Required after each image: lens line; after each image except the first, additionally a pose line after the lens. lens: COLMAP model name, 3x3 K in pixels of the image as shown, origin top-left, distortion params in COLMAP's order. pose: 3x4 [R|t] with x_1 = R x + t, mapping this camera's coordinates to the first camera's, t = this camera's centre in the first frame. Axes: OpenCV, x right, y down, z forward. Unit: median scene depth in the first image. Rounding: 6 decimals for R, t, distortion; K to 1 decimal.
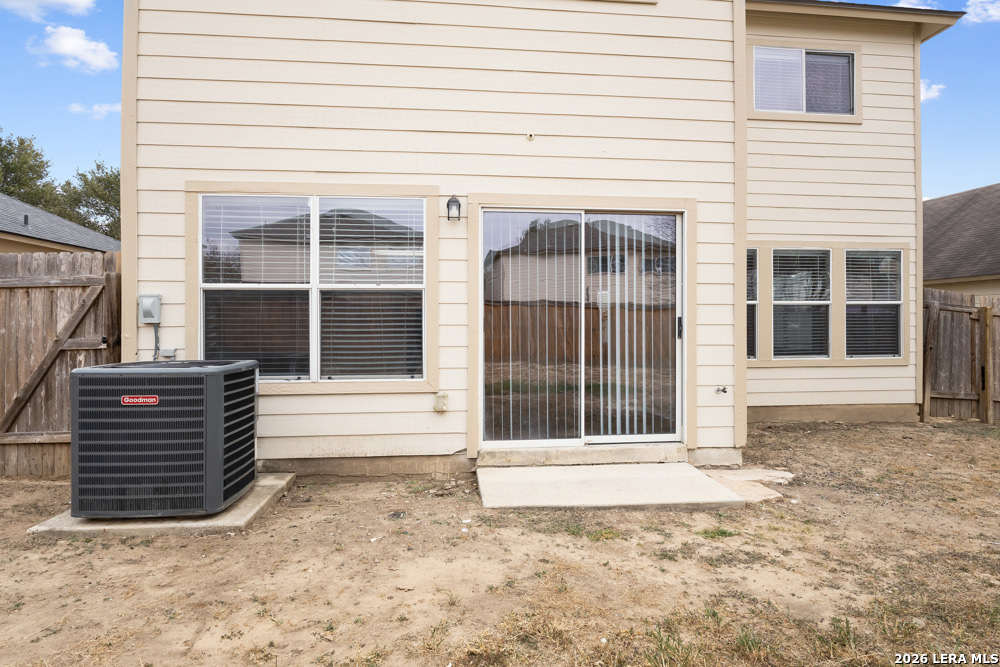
lens RADIAL K [[563.1, 0, 491.5], [0, 563.1, 326.7], [0, 0, 1]] dist [-0.008503, -0.000579]
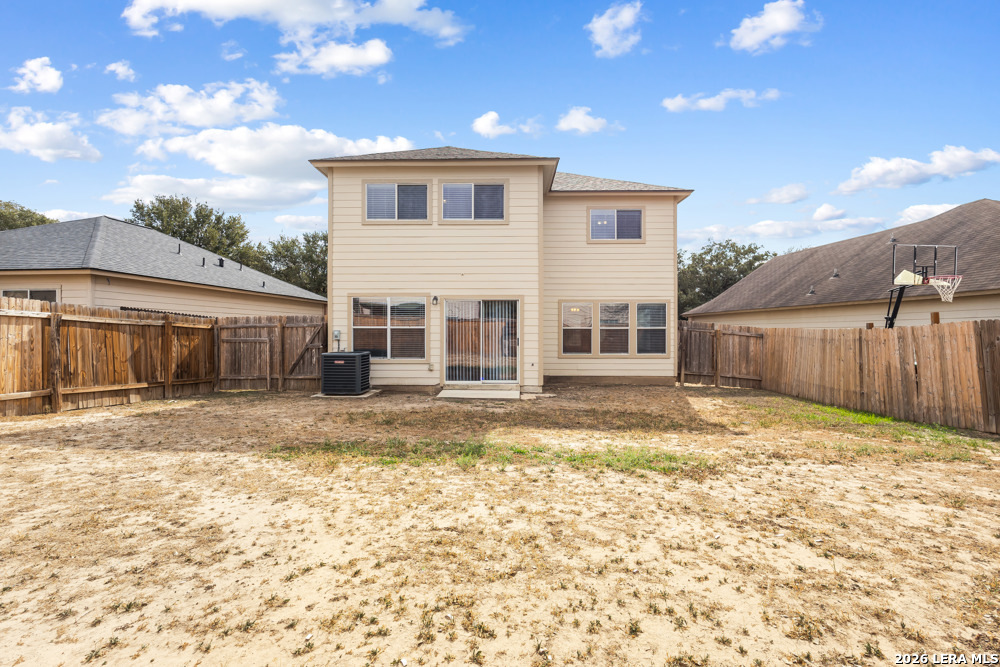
lens RADIAL K [[465.0, 0, 504.5], [0, 465.0, 332.9], [0, 0, 1]] dist [-0.004484, -0.000171]
pose [[0.992905, 0.004700, -0.118818, 0.570580], [-0.003533, 0.999943, 0.010036, -0.067158], [0.118859, -0.009545, 0.992865, -1.335762]]
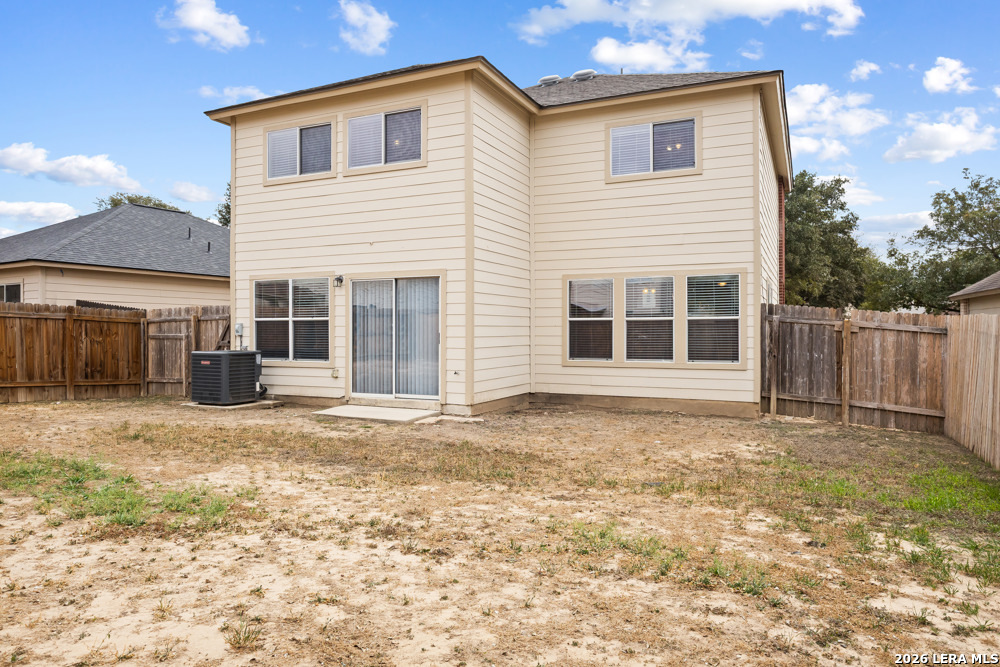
lens RADIAL K [[667.4, 0, 504.3], [0, 667.4, 336.3], [0, 0, 1]] dist [-0.000794, -0.000464]
pose [[0.855927, 0.006740, -0.517053, 1.754785], [0.000050, 0.999914, 0.013117, -0.037088], [0.517097, -0.011253, 0.855853, -0.820570]]
